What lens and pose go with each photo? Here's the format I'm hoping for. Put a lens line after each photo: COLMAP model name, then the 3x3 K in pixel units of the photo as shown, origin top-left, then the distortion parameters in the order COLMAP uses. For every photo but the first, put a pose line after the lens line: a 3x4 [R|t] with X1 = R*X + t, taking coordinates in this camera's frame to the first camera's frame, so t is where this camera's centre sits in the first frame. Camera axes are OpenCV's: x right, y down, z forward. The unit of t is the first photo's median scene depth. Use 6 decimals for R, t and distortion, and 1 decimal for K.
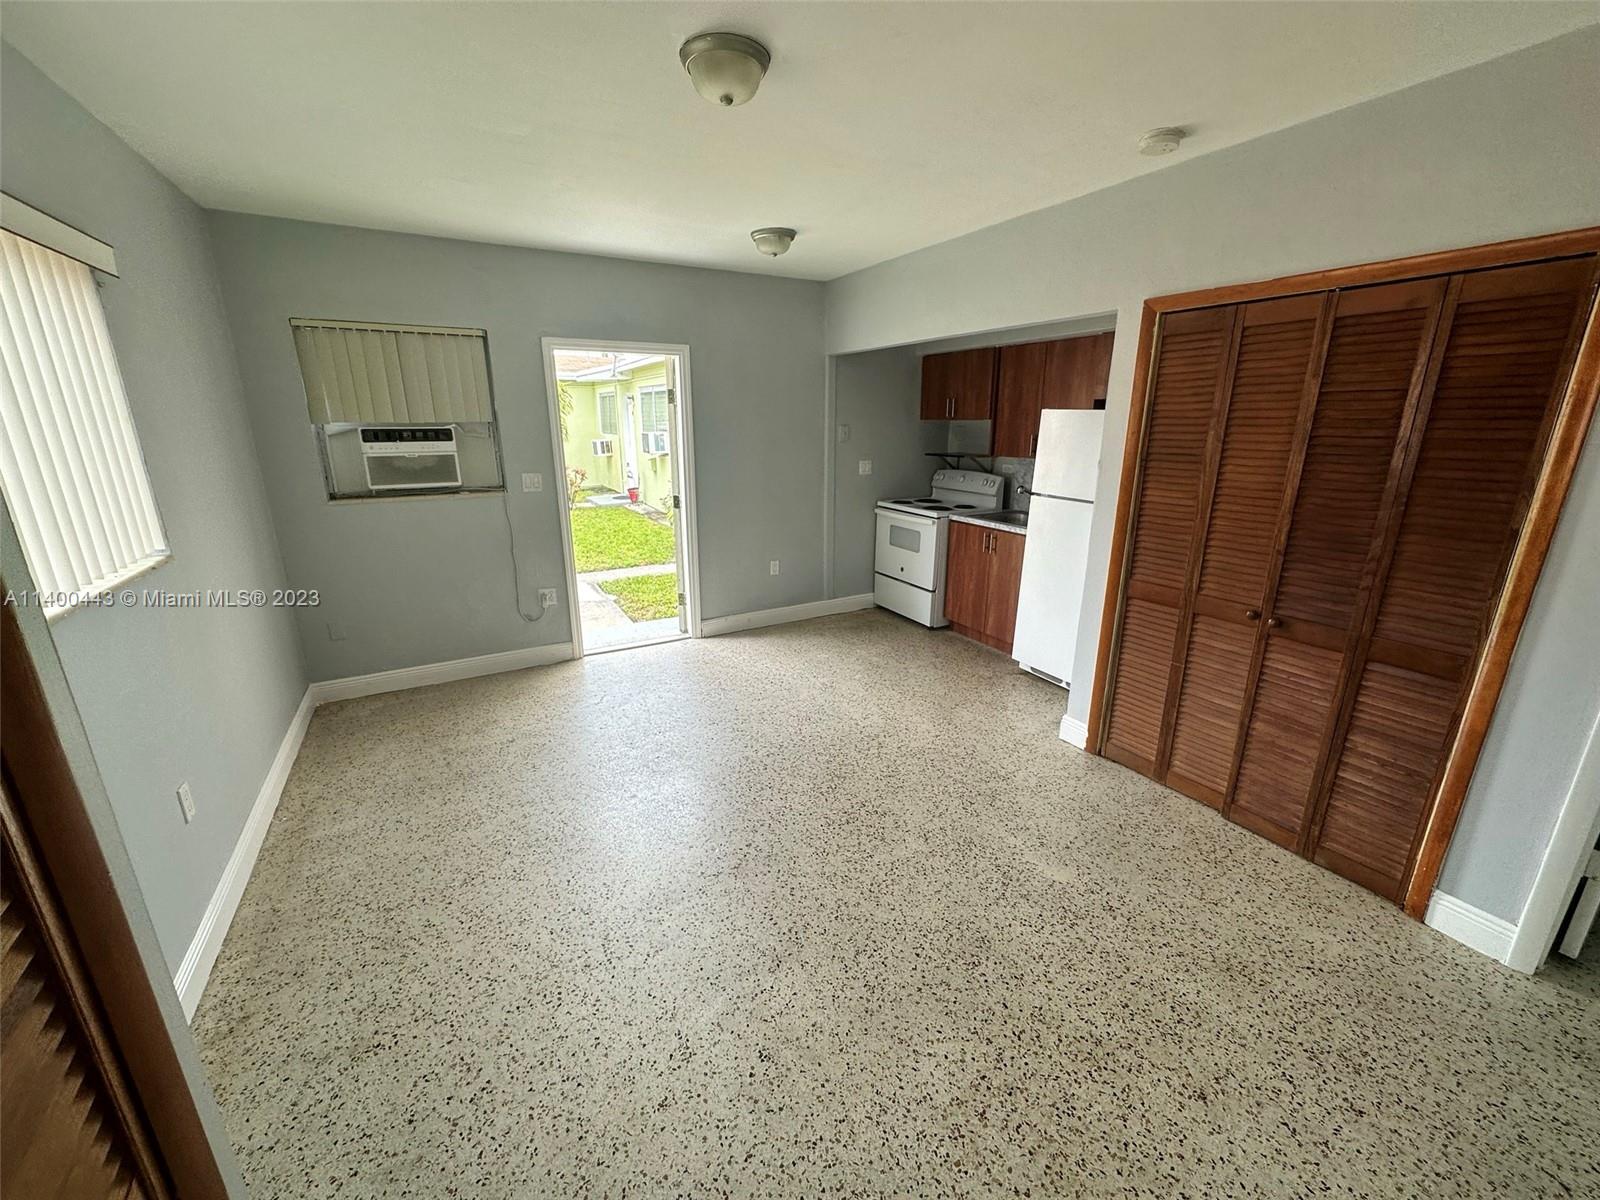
lens RADIAL K [[636.3, 0, 801.5], [0, 636.3, 599.4], [0, 0, 1]] dist [-0.003519, 0.000540]
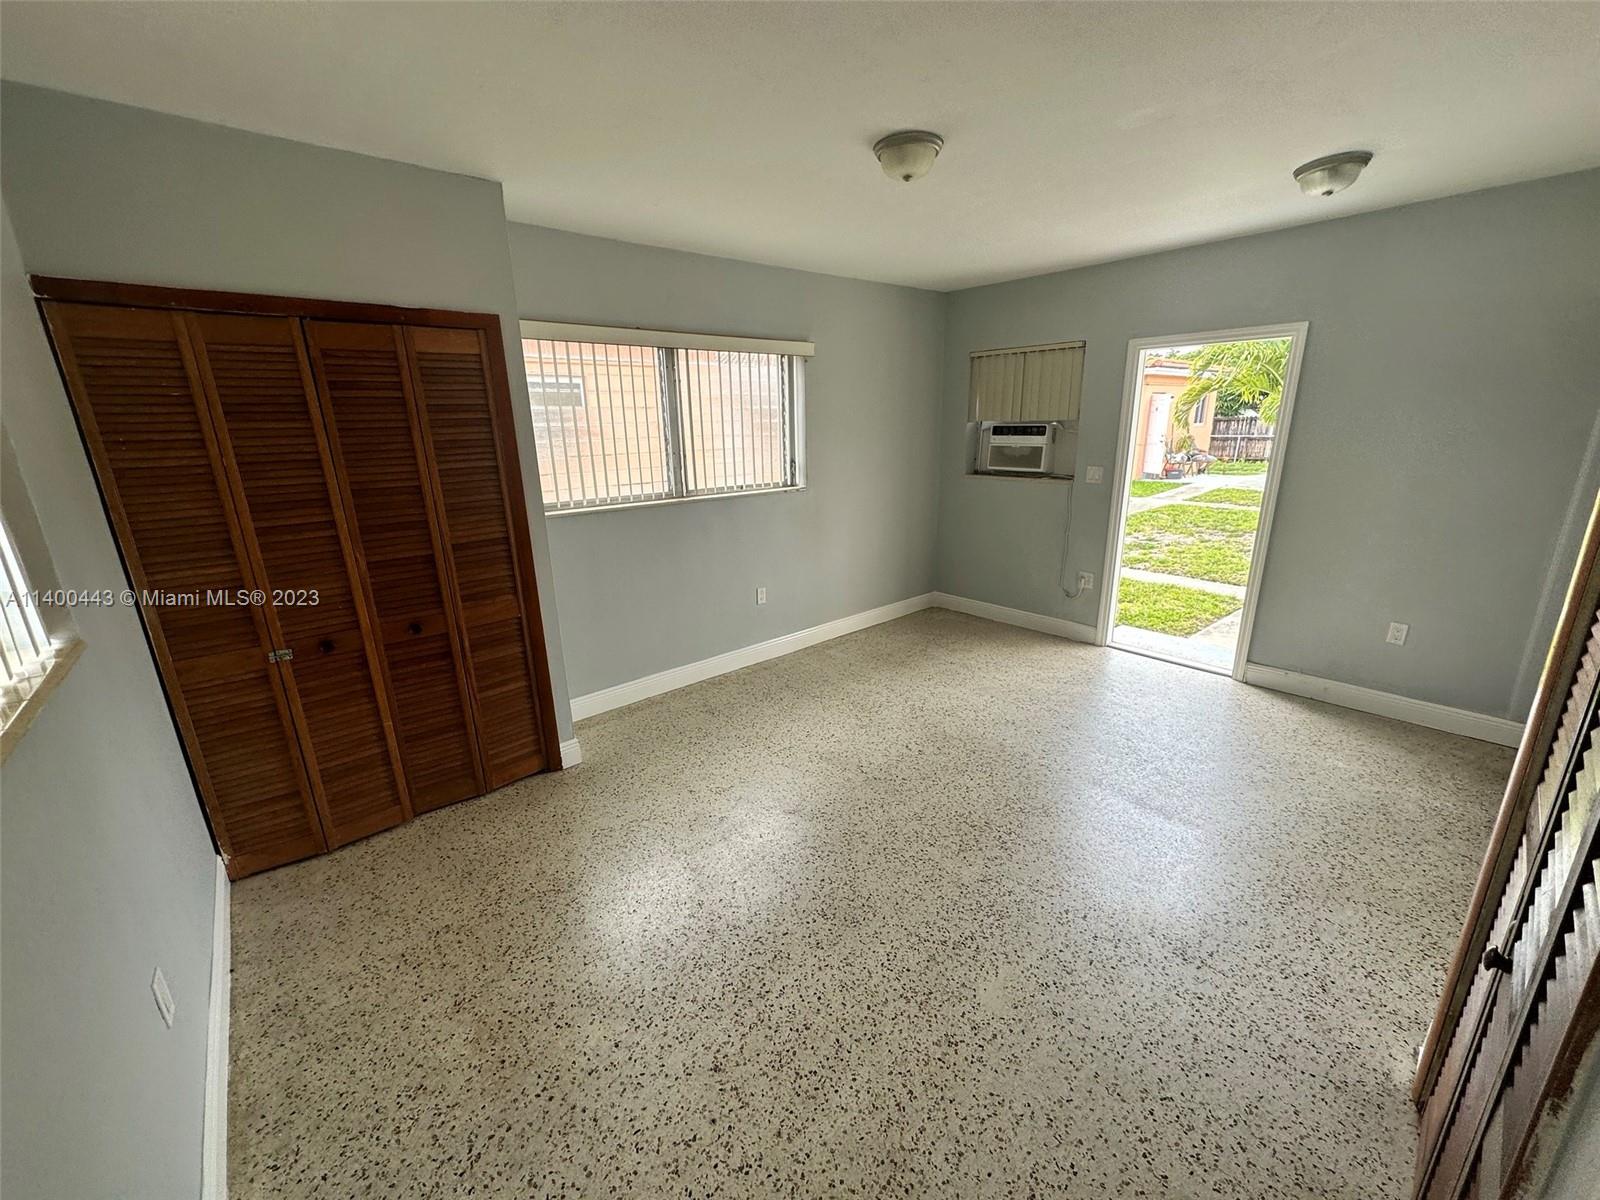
lens RADIAL K [[635.1, 0, 800.4], [0, 635.1, 598.1], [0, 0, 1]] dist [-0.004397, 0.000496]
pose [[0.200053, 0.261510, -0.944241, 0.853463], [-0.250809, 0.945281, 0.208660, -0.124904], [0.947140, 0.195081, 0.254695, 0.417551]]
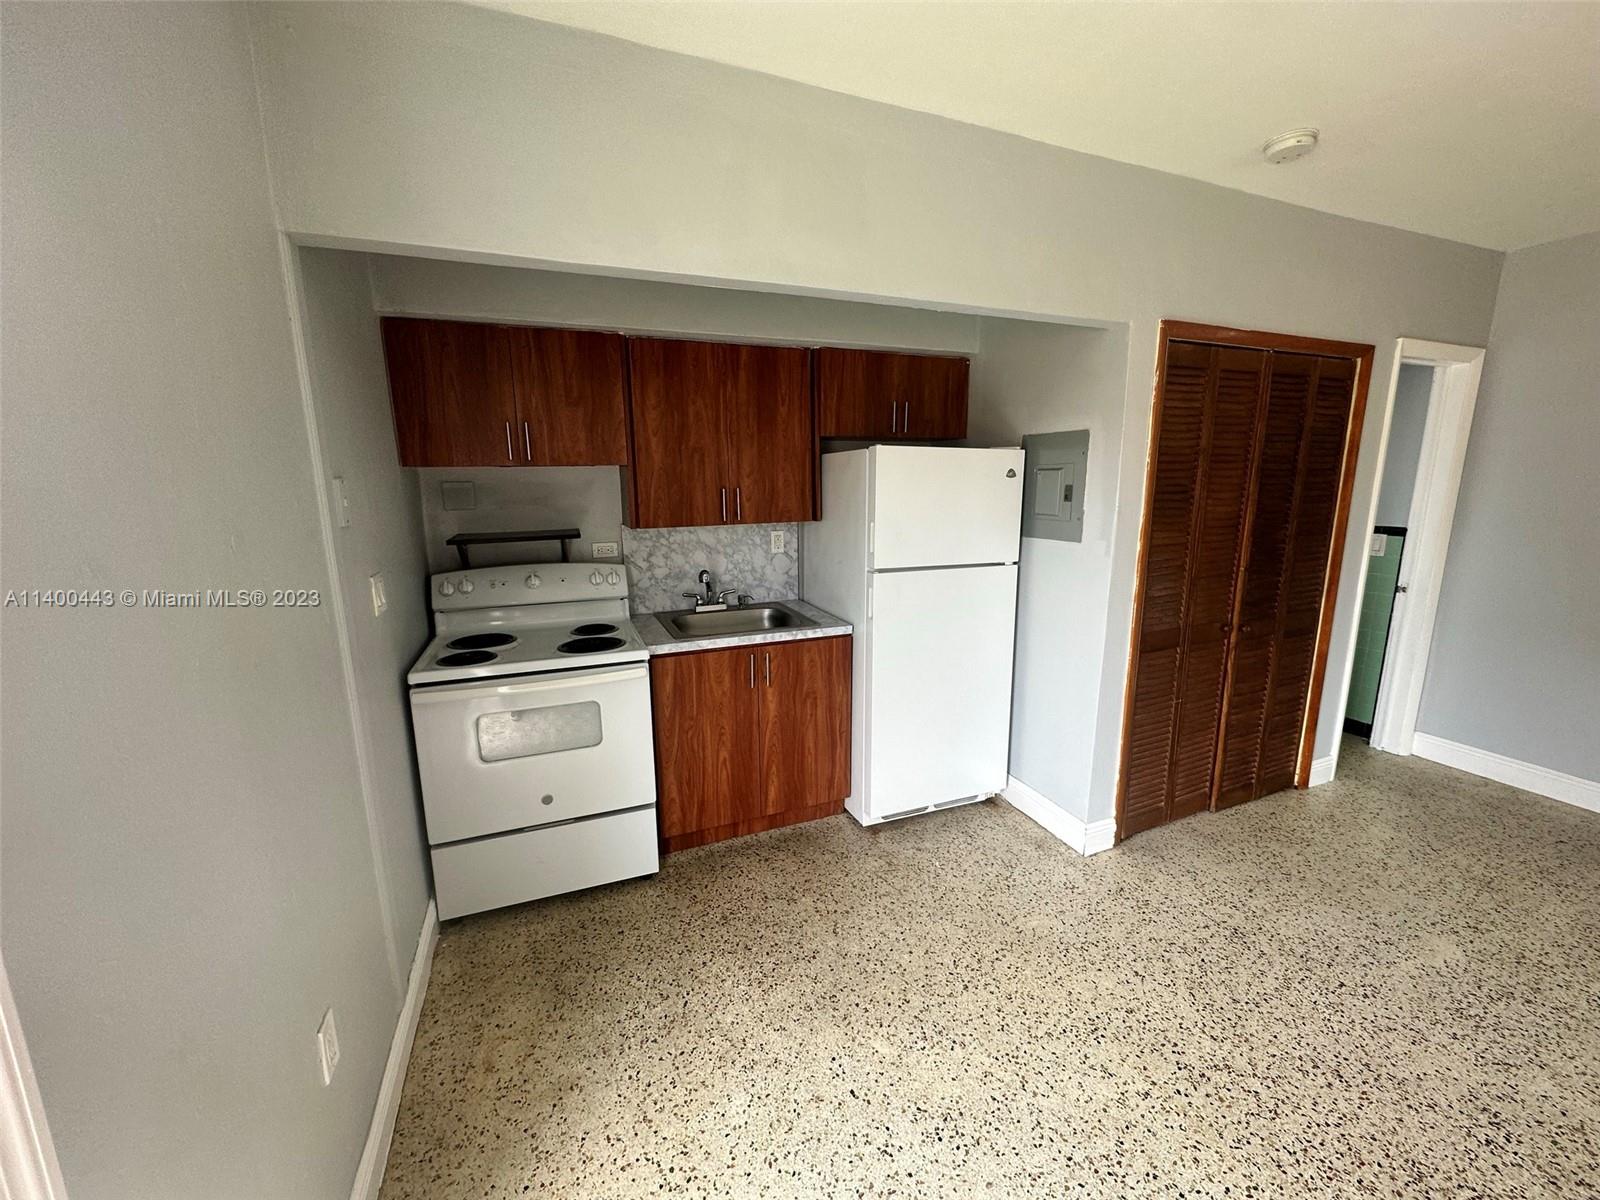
lens RADIAL K [[635.1, 0, 800.4], [0, 635.1, 598.1], [0, 0, 1]] dist [-0.004397, 0.000496]
pose [[0.121844, -0.186790, 0.974815, -0.421907], [0.284004, 0.947630, 0.146083, -0.369959], [-0.951050, 0.259052, 0.168512, 1.391085]]
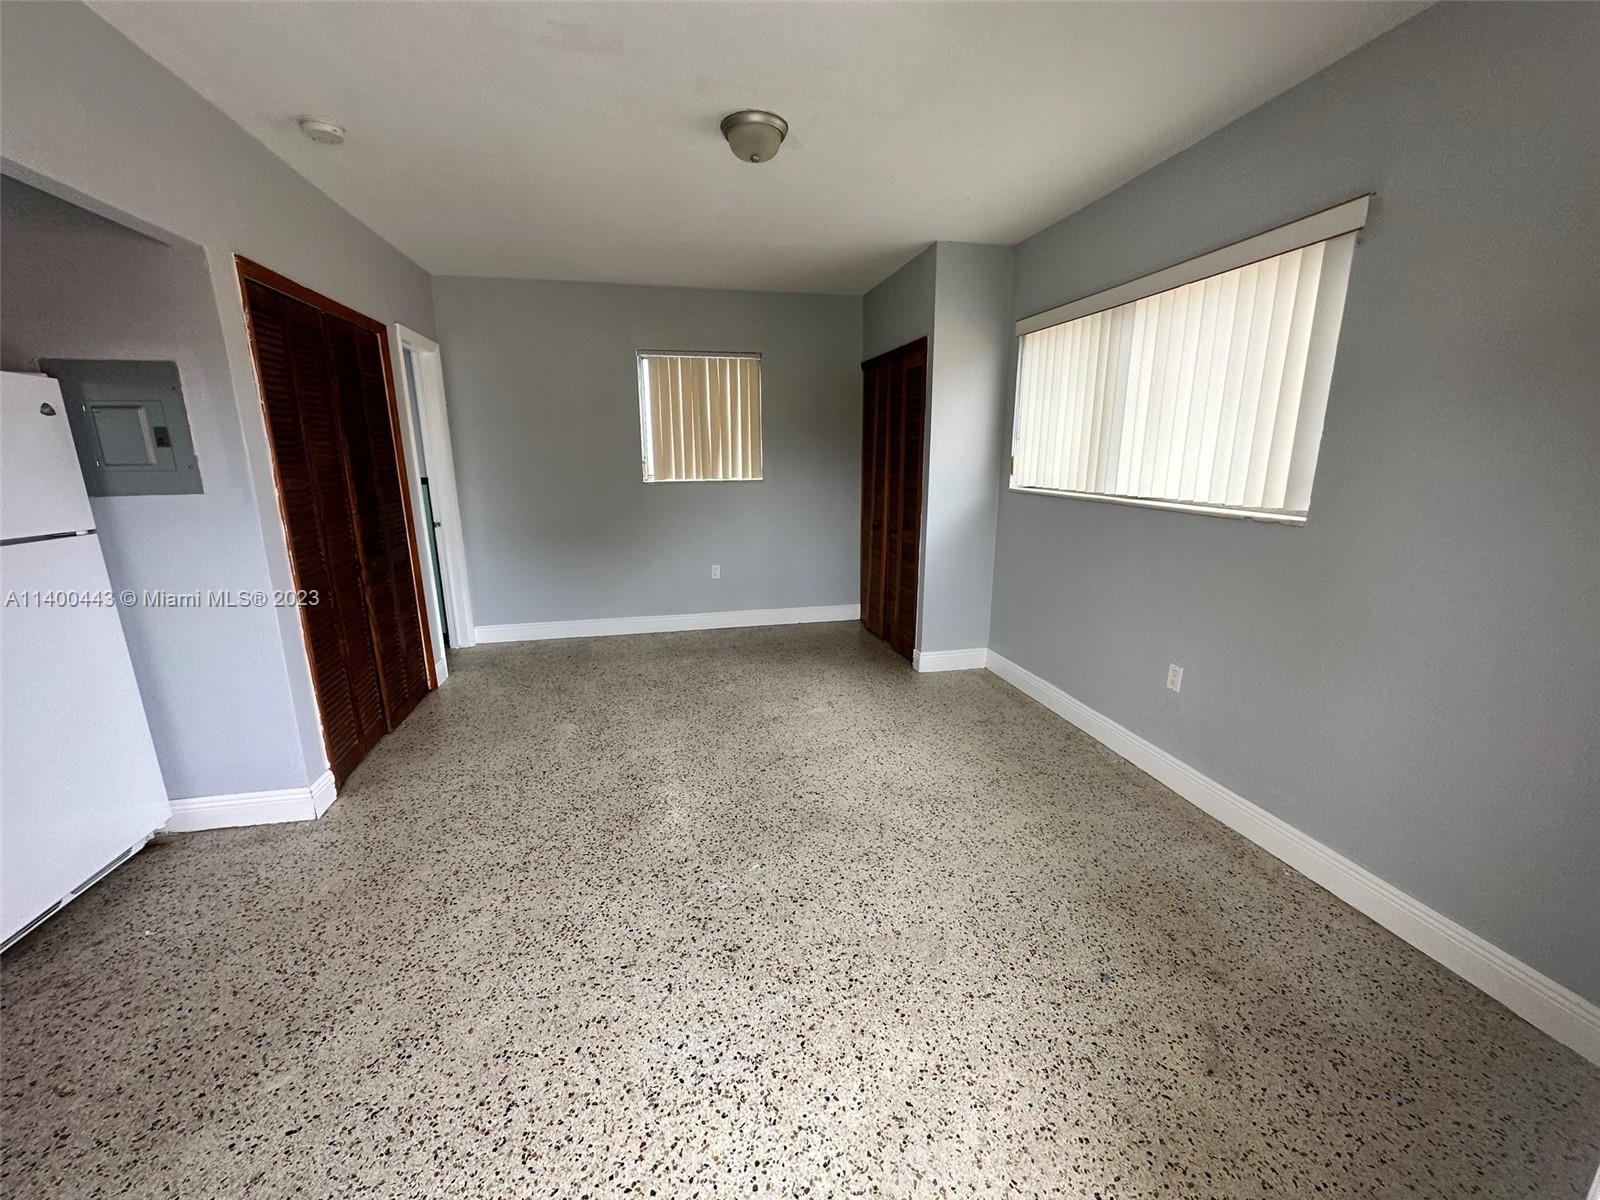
lens RADIAL K [[633.7, 0, 803.0], [0, 633.7, 598.2], [0, 0, 1]] dist [-0.001710, -0.000002]
pose [[-0.959084, -0.059285, 0.276844, -0.421987], [0.083572, 0.874978, 0.476895, -0.400656], [-0.270505, 0.480519, -0.834223, 1.672256]]
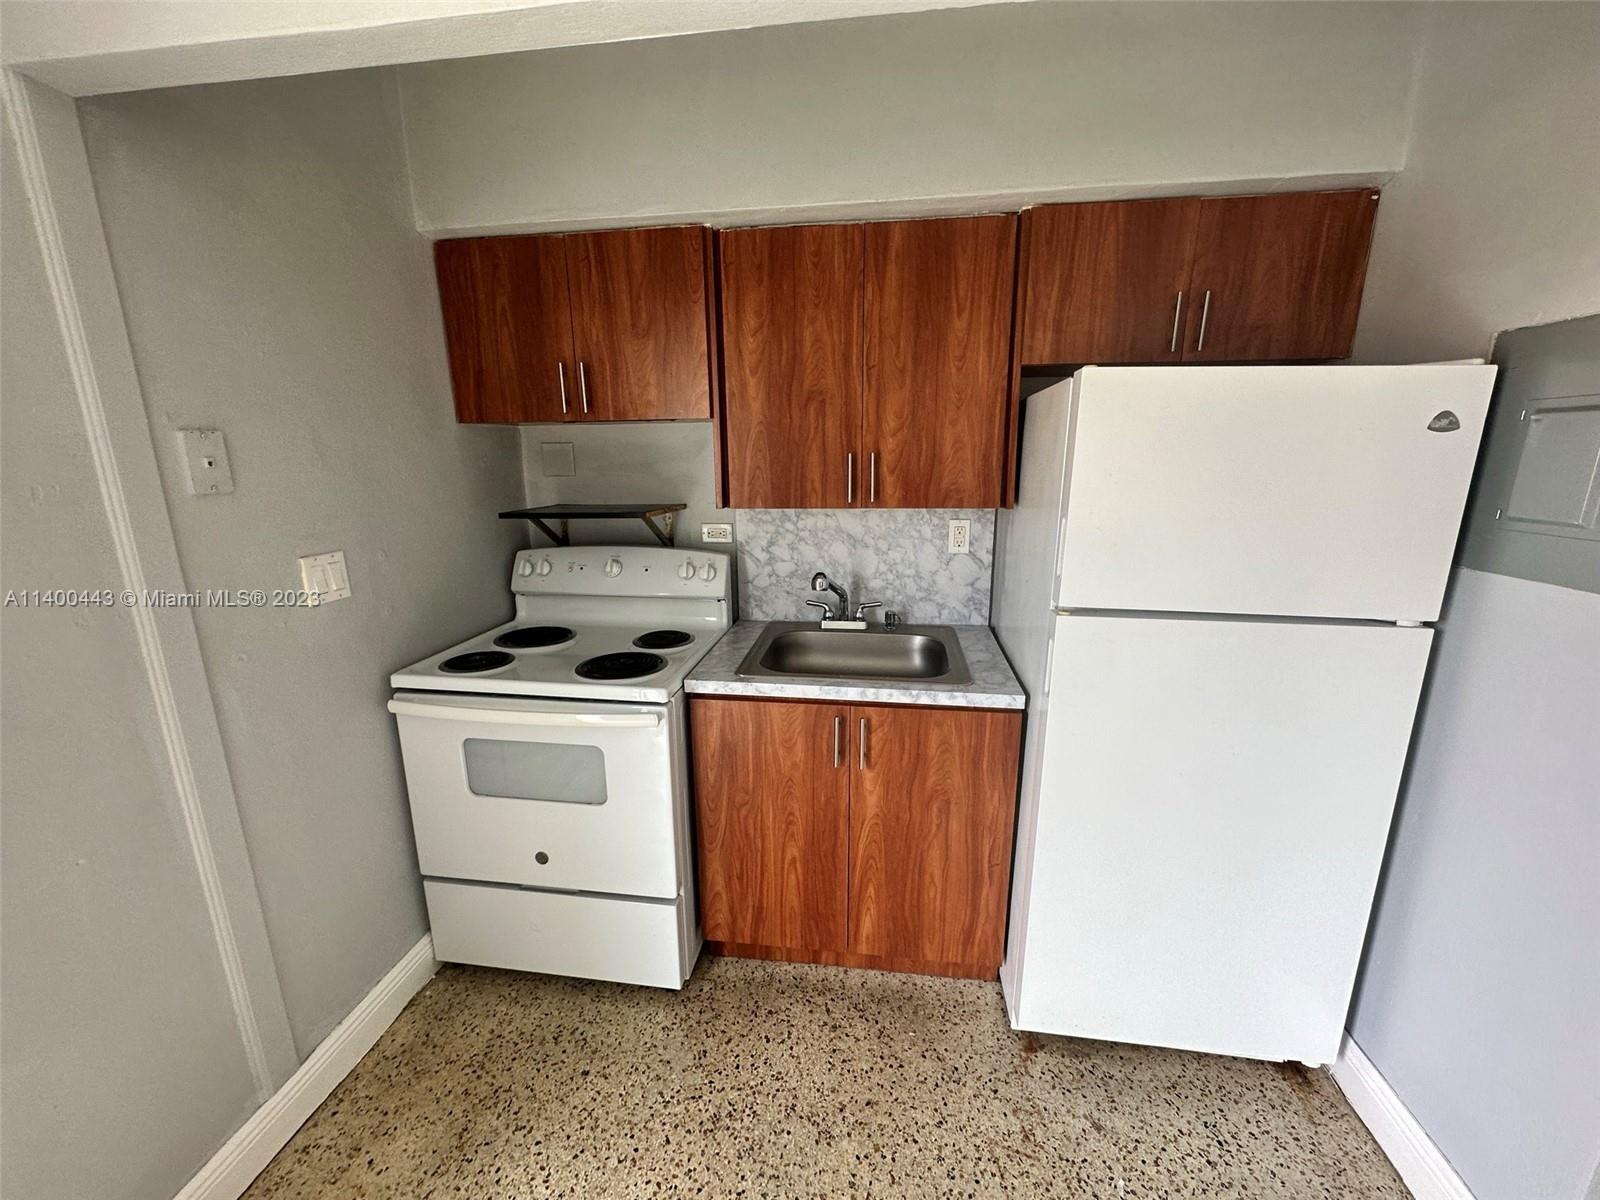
lens RADIAL K [[633.7, 0, 803.0], [0, 633.7, 598.2], [0, 0, 1]] dist [-0.001710, -0.000002]
pose [[0.598103, -0.186851, 0.779333, 0.010952], [0.228564, 0.971824, 0.057589, -0.323569], [-0.768135, 0.143683, 0.623958, 1.276412]]
